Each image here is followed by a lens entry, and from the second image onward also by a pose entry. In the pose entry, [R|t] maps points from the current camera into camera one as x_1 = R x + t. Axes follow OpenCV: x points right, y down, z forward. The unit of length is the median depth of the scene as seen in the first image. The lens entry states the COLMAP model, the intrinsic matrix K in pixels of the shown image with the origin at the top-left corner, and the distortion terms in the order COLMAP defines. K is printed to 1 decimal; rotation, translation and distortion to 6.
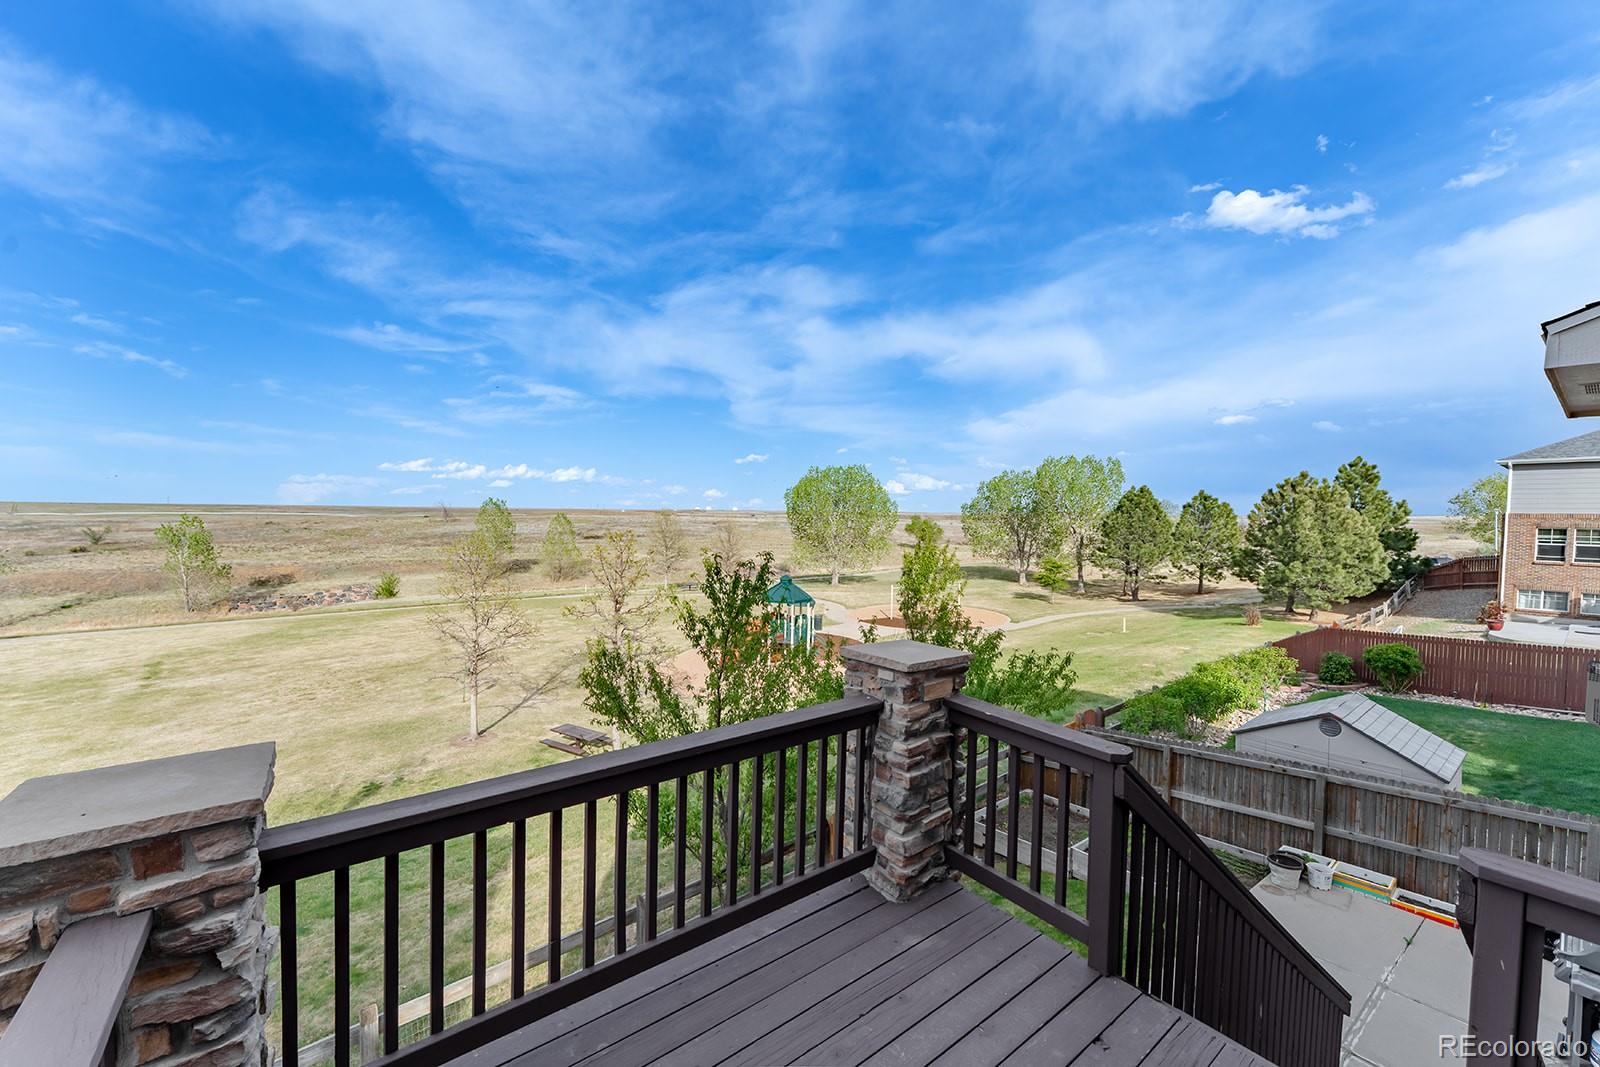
lens RADIAL K [[643.6, 0, 798.9], [0, 643.6, 531.3], [0, 0, 1]] dist [-0.002229, -0.000166]
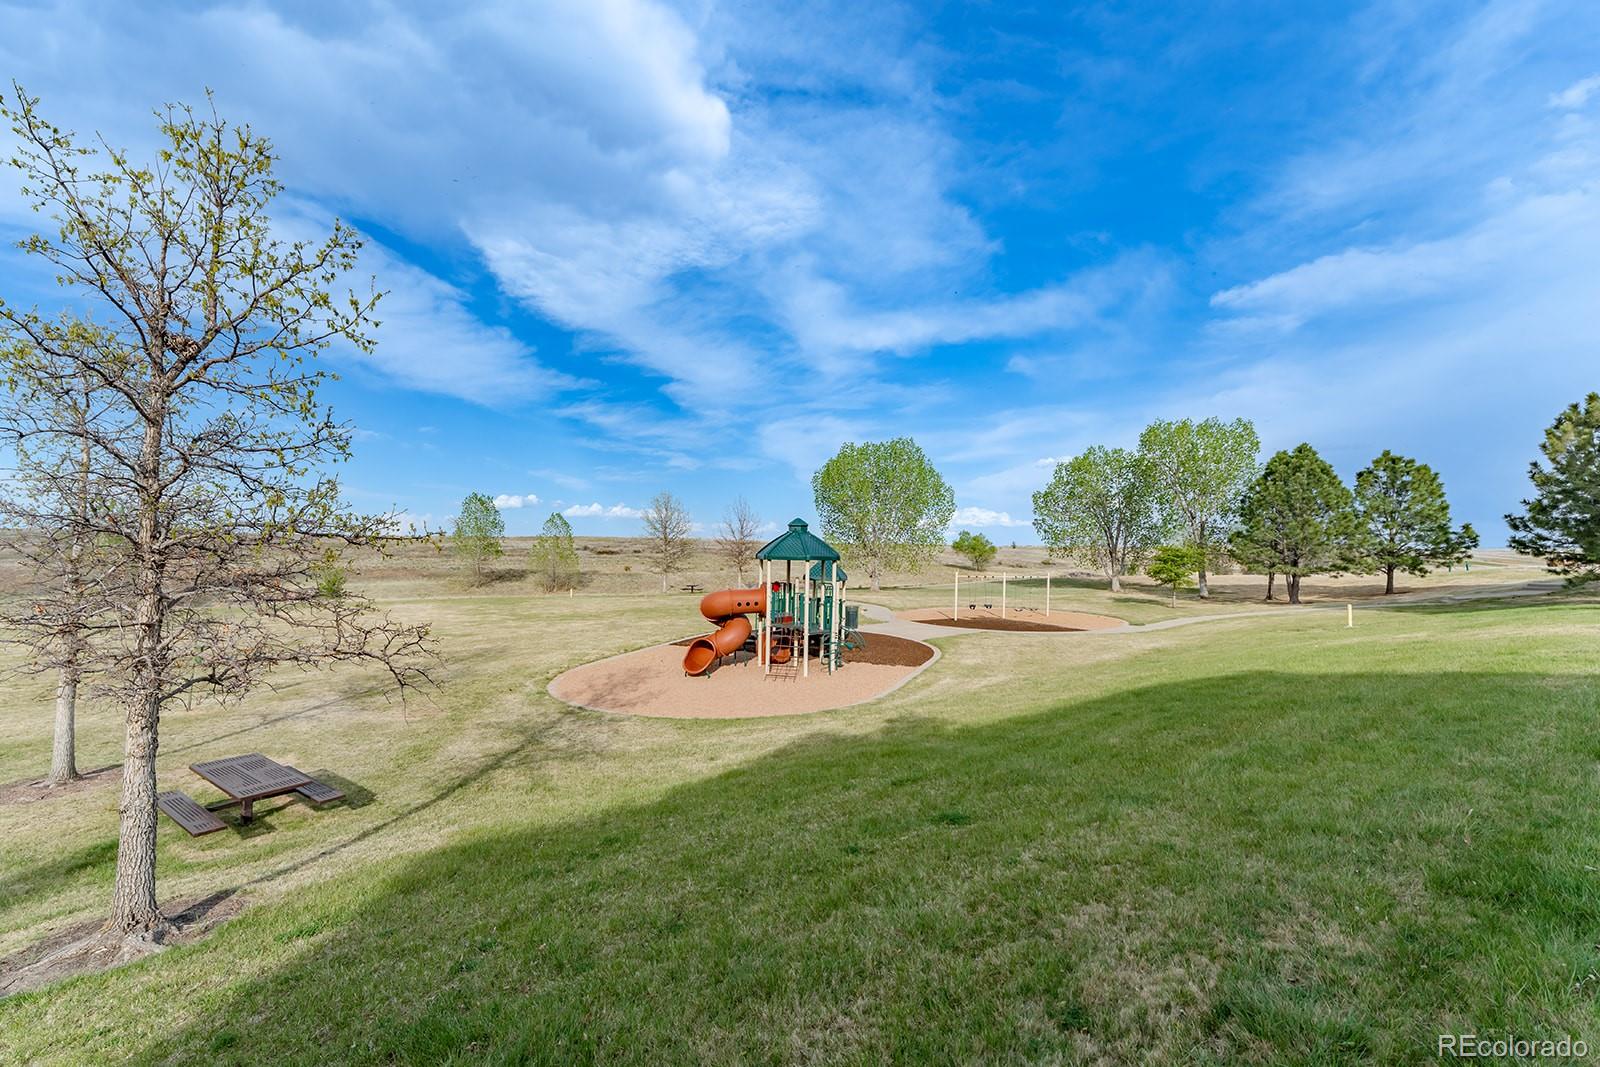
lens RADIAL K [[643.6, 0, 797.4], [0, 643.6, 543.8], [0, 0, 1]] dist [-0.002229, -0.000166]
pose [[0.998216, 0.002716, -0.059646, 0.009269], [-0.005248, 0.999089, -0.042347, 0.065995], [0.059477, 0.042585, 0.997321, 0.218641]]
